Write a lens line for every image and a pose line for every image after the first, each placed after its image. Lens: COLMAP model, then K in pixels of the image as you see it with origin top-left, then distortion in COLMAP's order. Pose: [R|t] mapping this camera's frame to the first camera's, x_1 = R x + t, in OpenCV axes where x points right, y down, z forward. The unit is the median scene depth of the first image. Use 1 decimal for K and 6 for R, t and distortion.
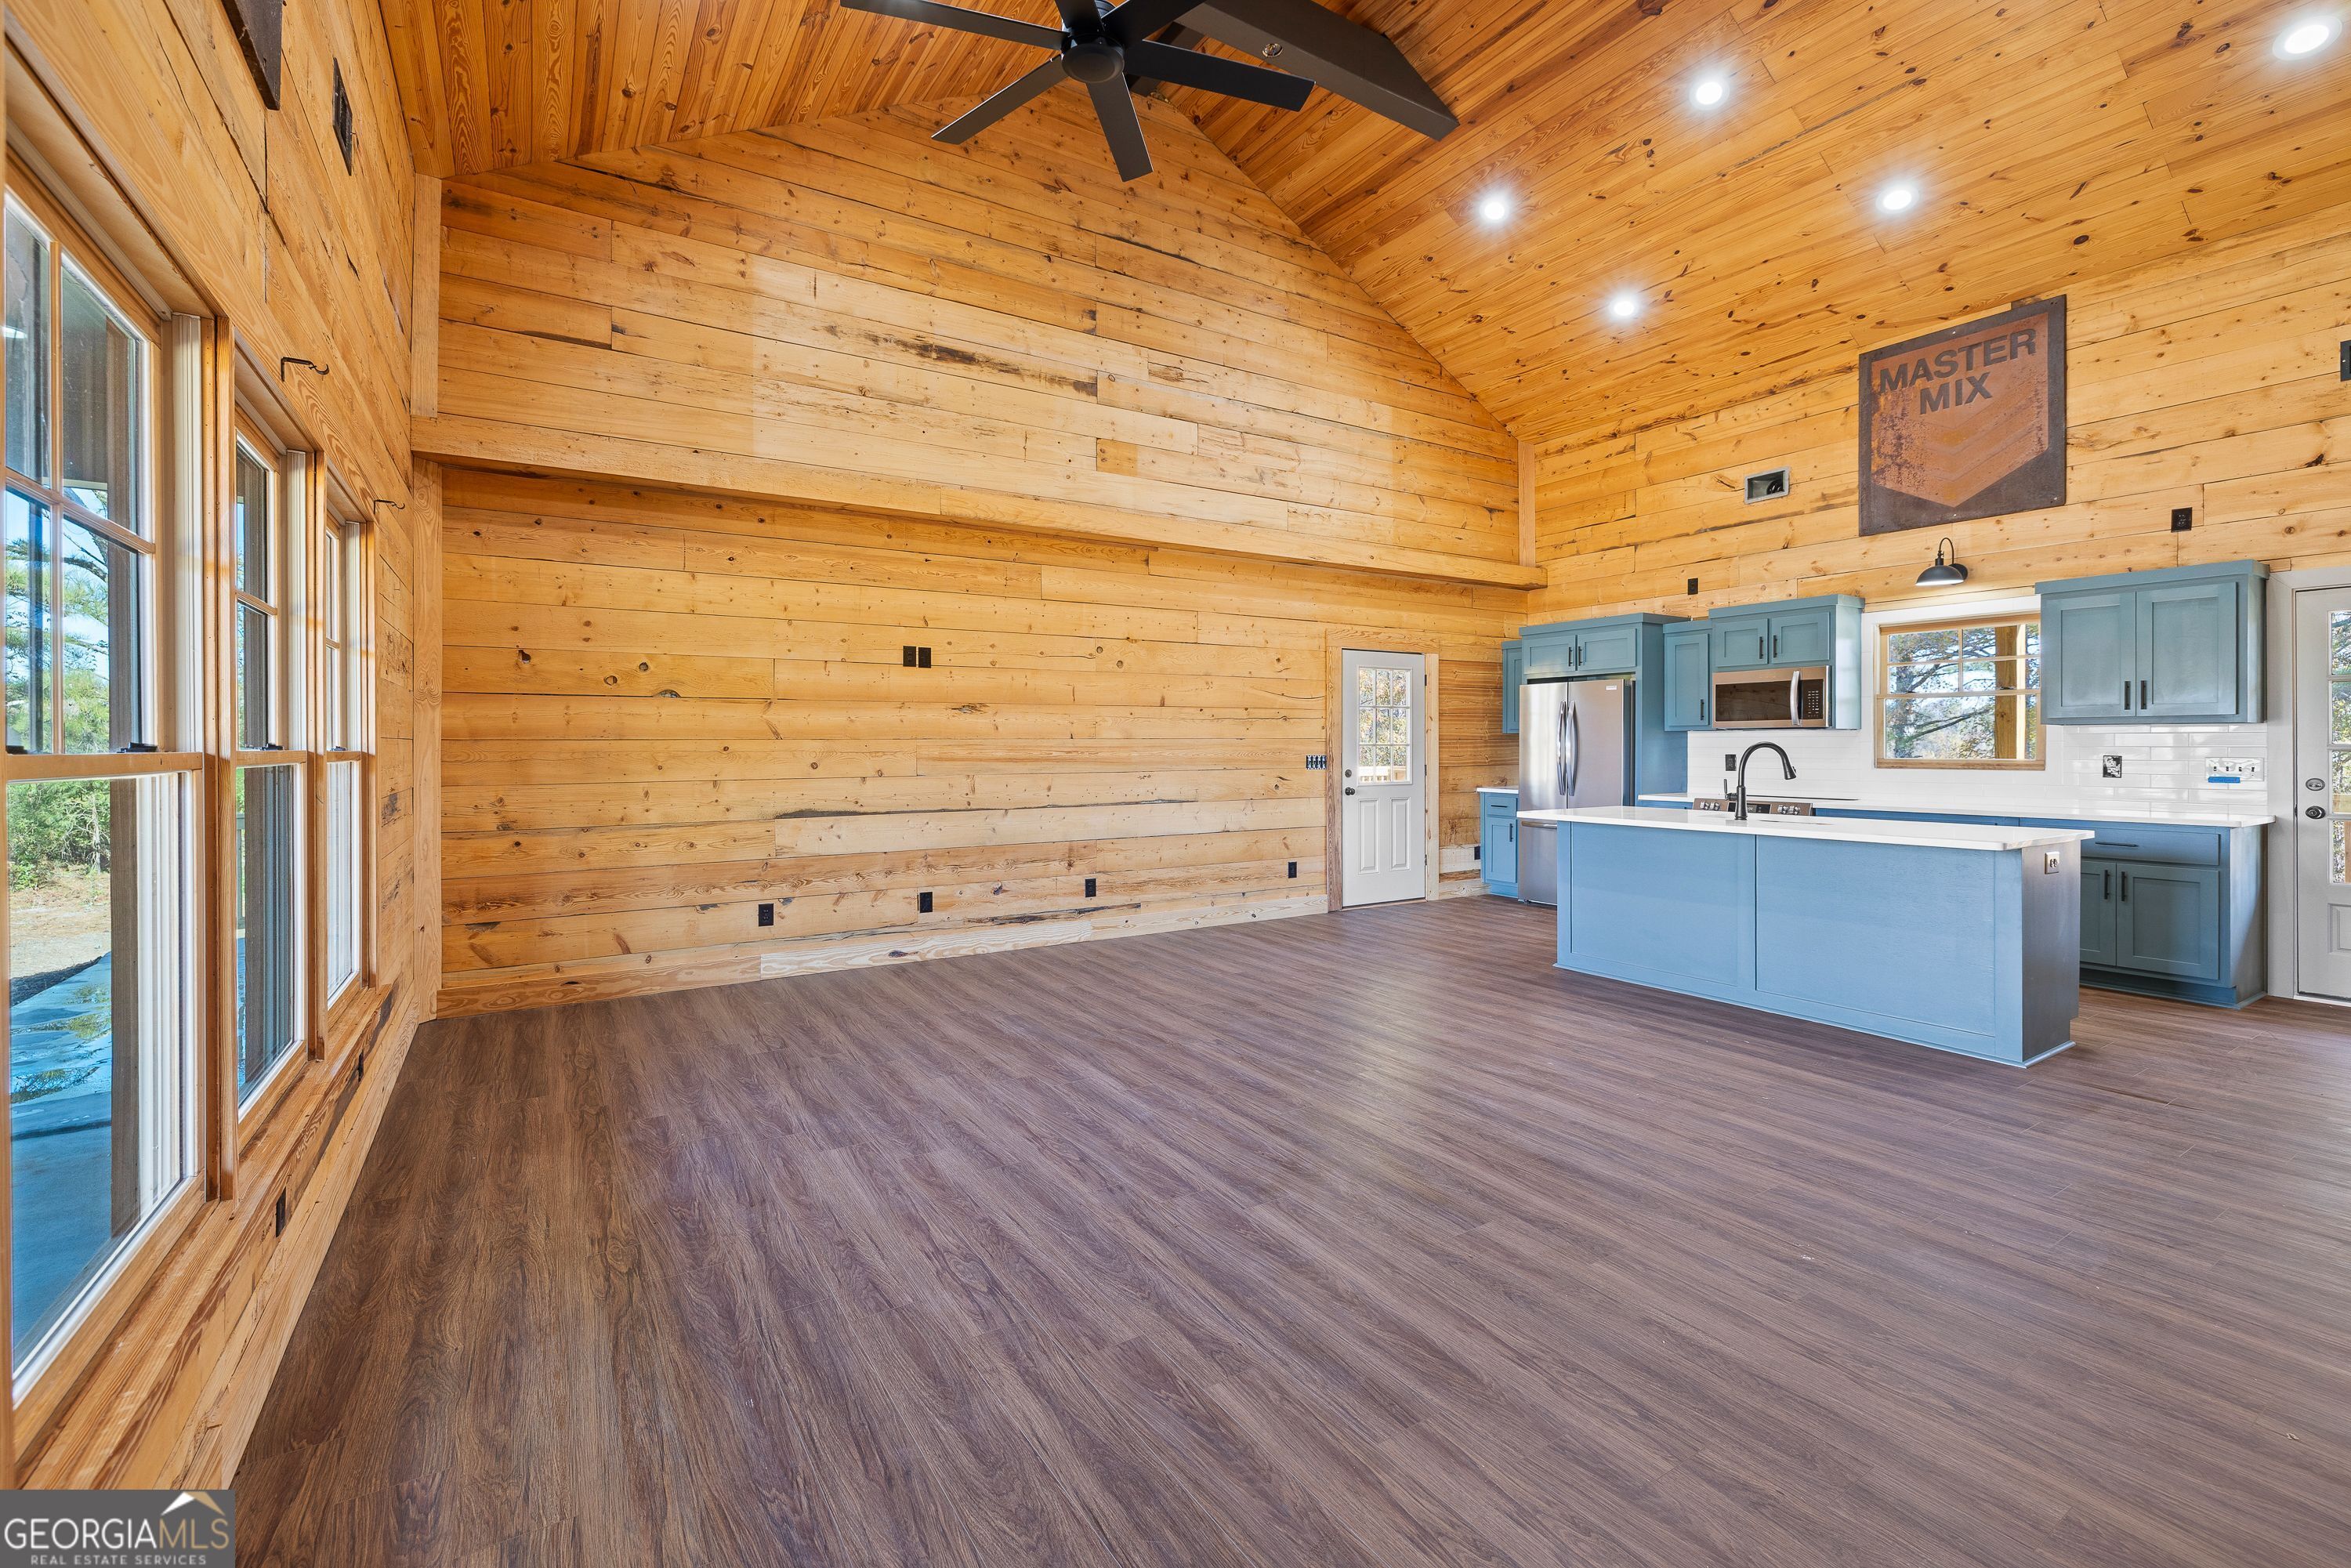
lens RADIAL K [[1001.5, 0, 1162.4], [0, 1001.5, 749.3], [0, 0, 1]] dist [-0.001276, 0.000001]
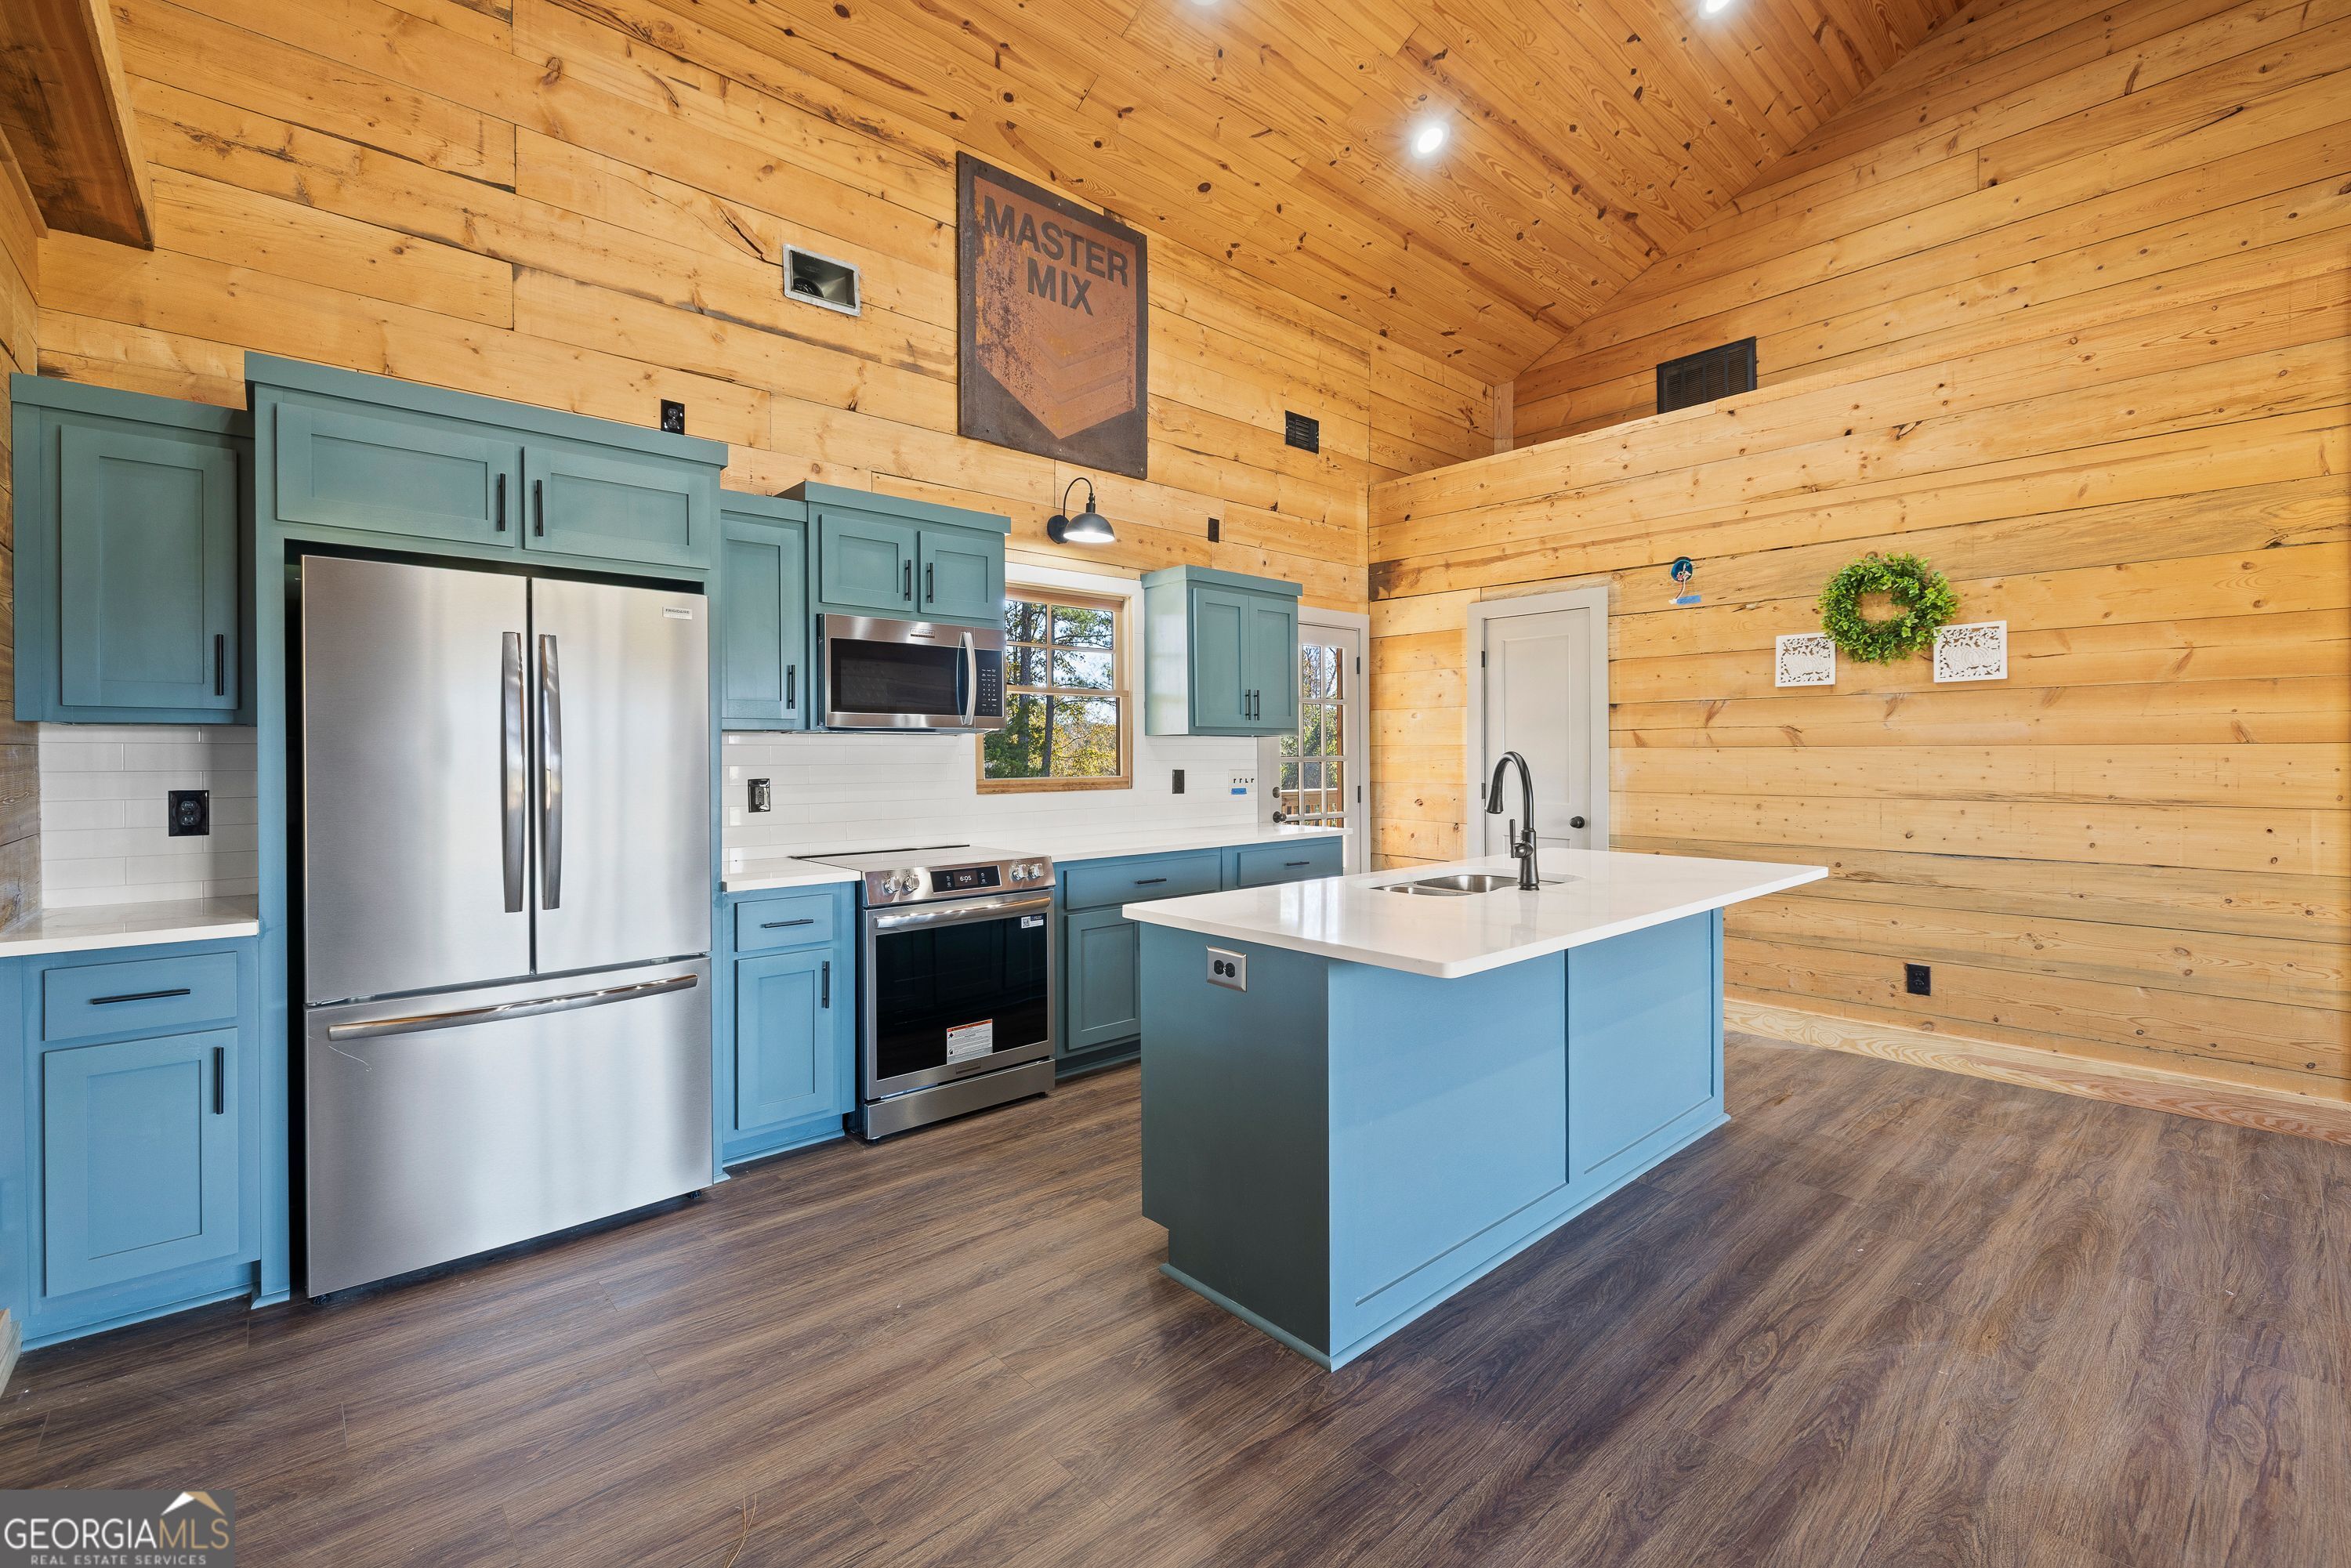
lens RADIAL K [[1001.5, 0, 1164.1], [0, 1001.5, 758.4], [0, 0, 1]] dist [-0.001276, 0.000001]
pose [[-0.162089, 0.000039, 0.986776, 0.043091], [0.009650, 0.999952, 0.001546, -0.004930], [-0.986729, 0.009773, -0.162081, 1.015537]]
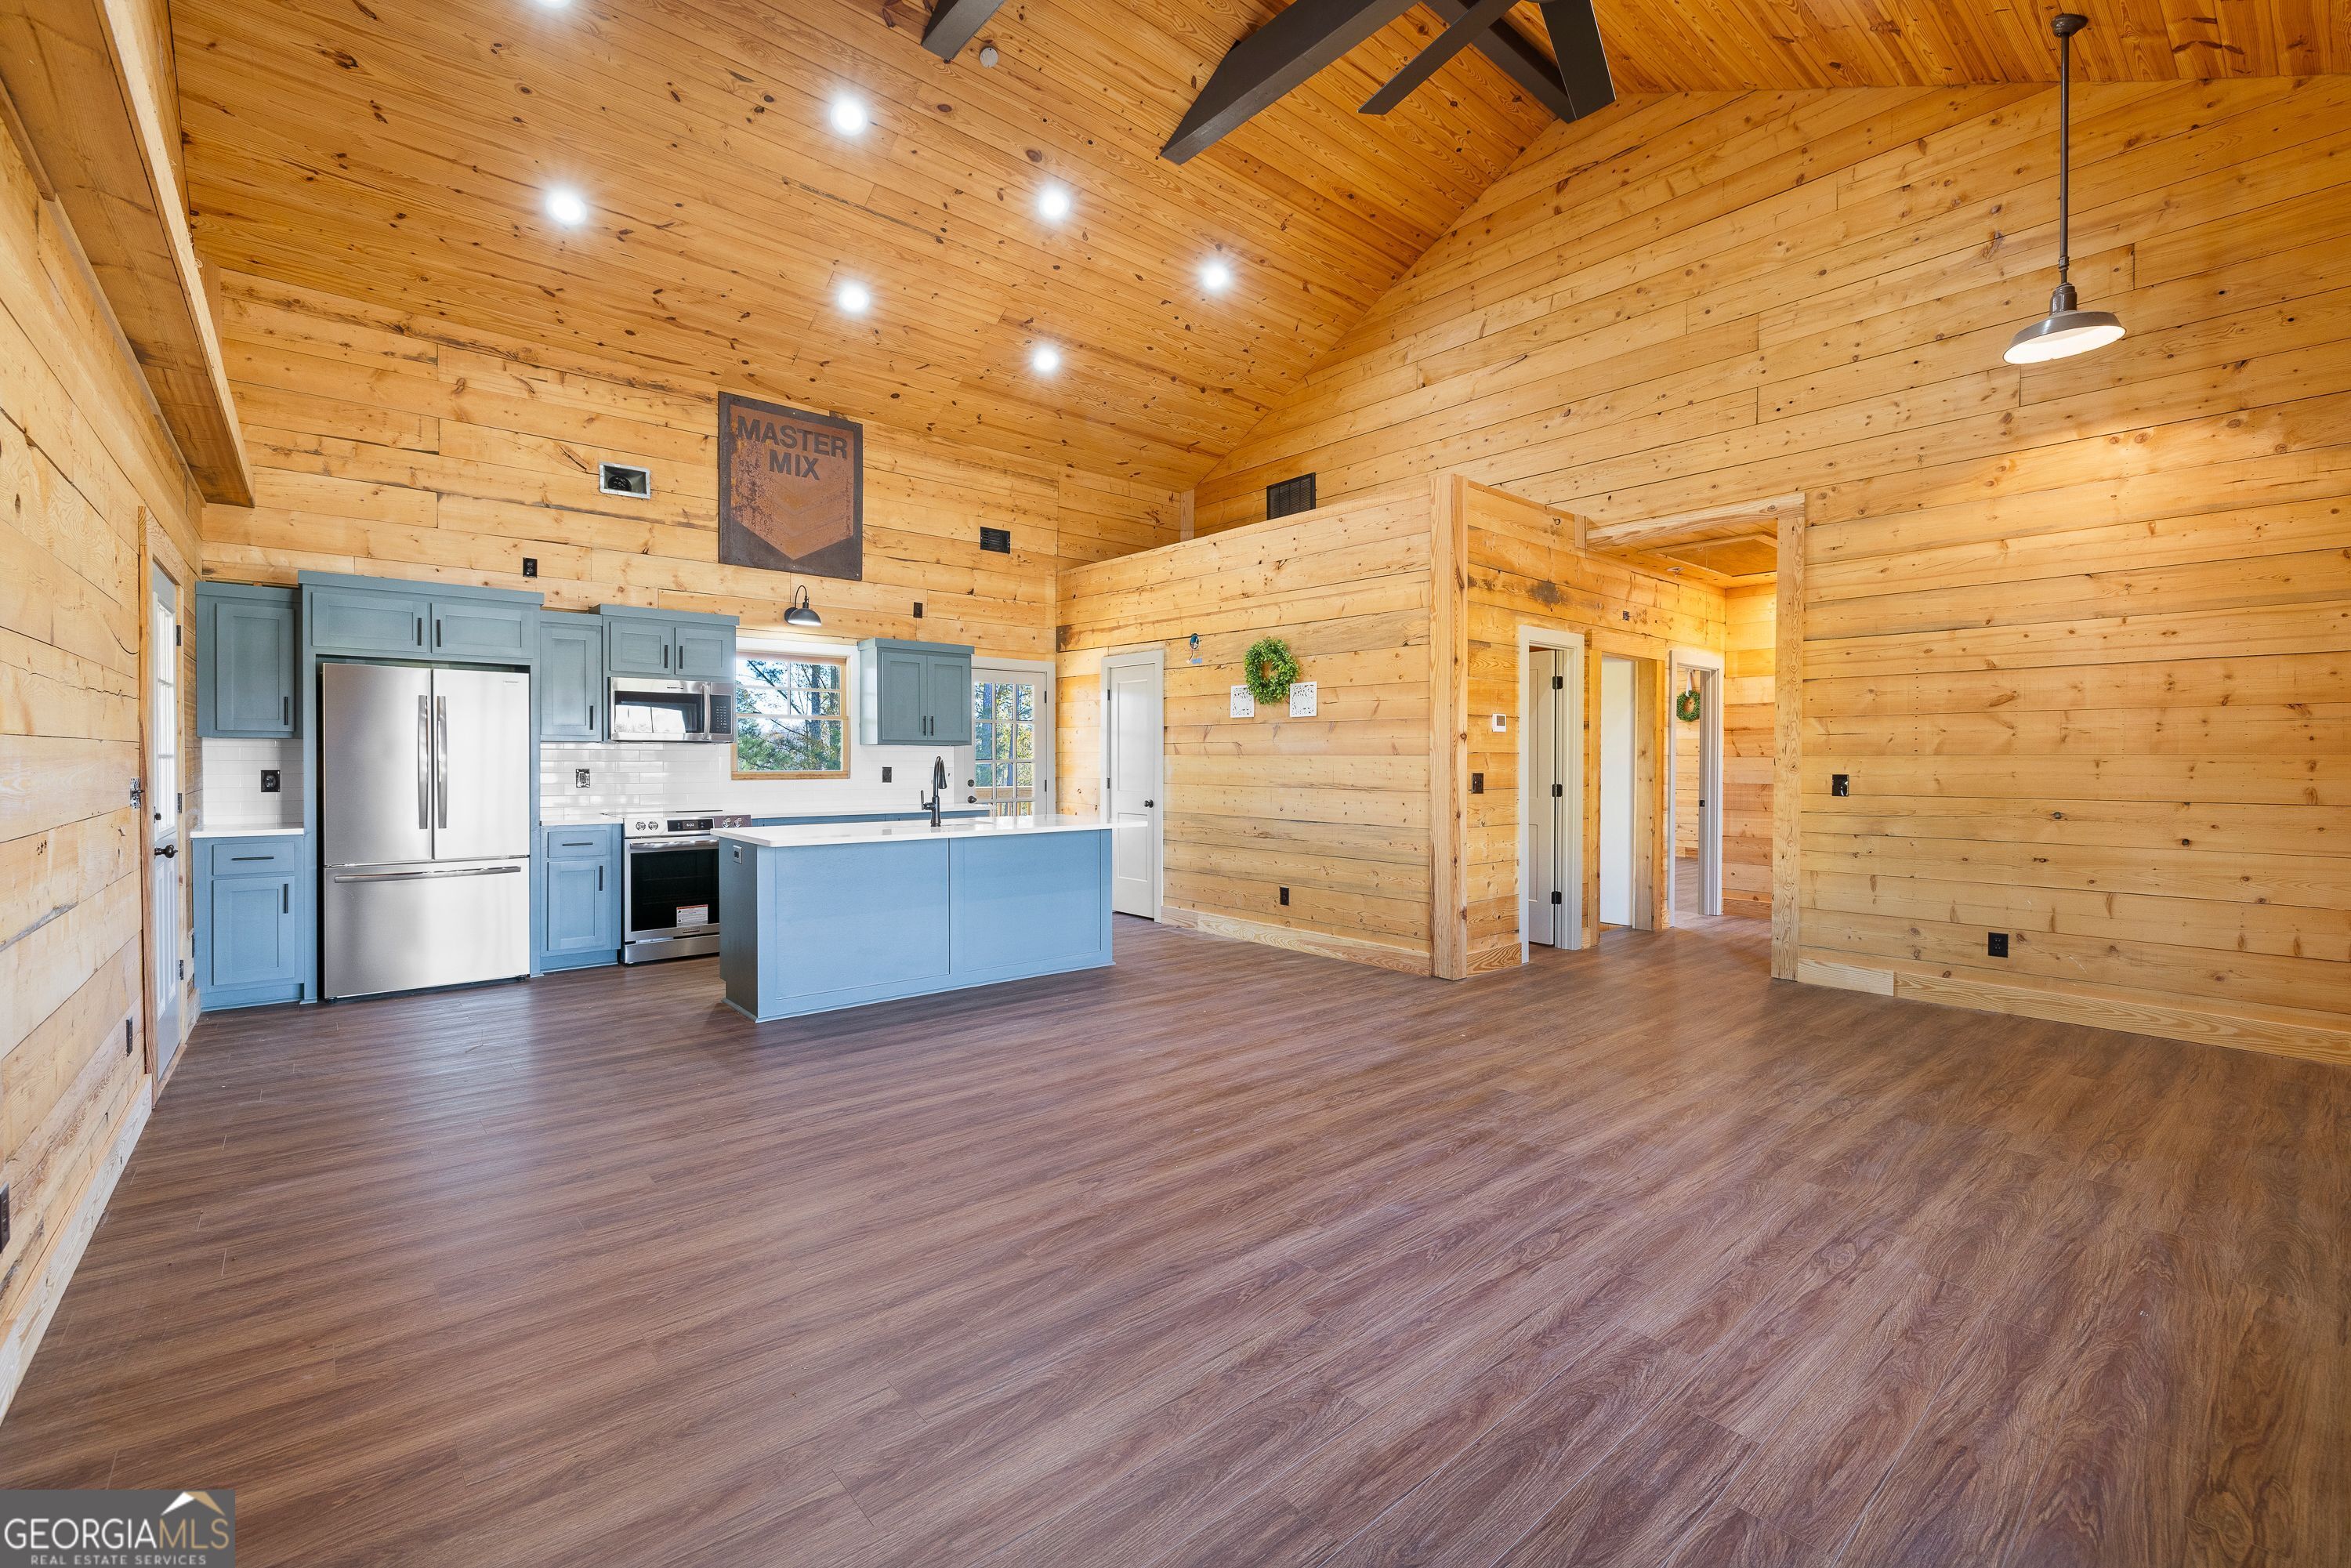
lens RADIAL K [[1001.5, 0, 1161.6], [0, 1001.5, 765.2], [0, 0, 1]] dist [-0.001276, 0.000001]
pose [[-0.143207, -0.002149, 0.989690, -0.437001], [0.002591, 0.999993, 0.002546, 0.000334], [-0.989689, 0.002928, -0.143200, 0.716272]]
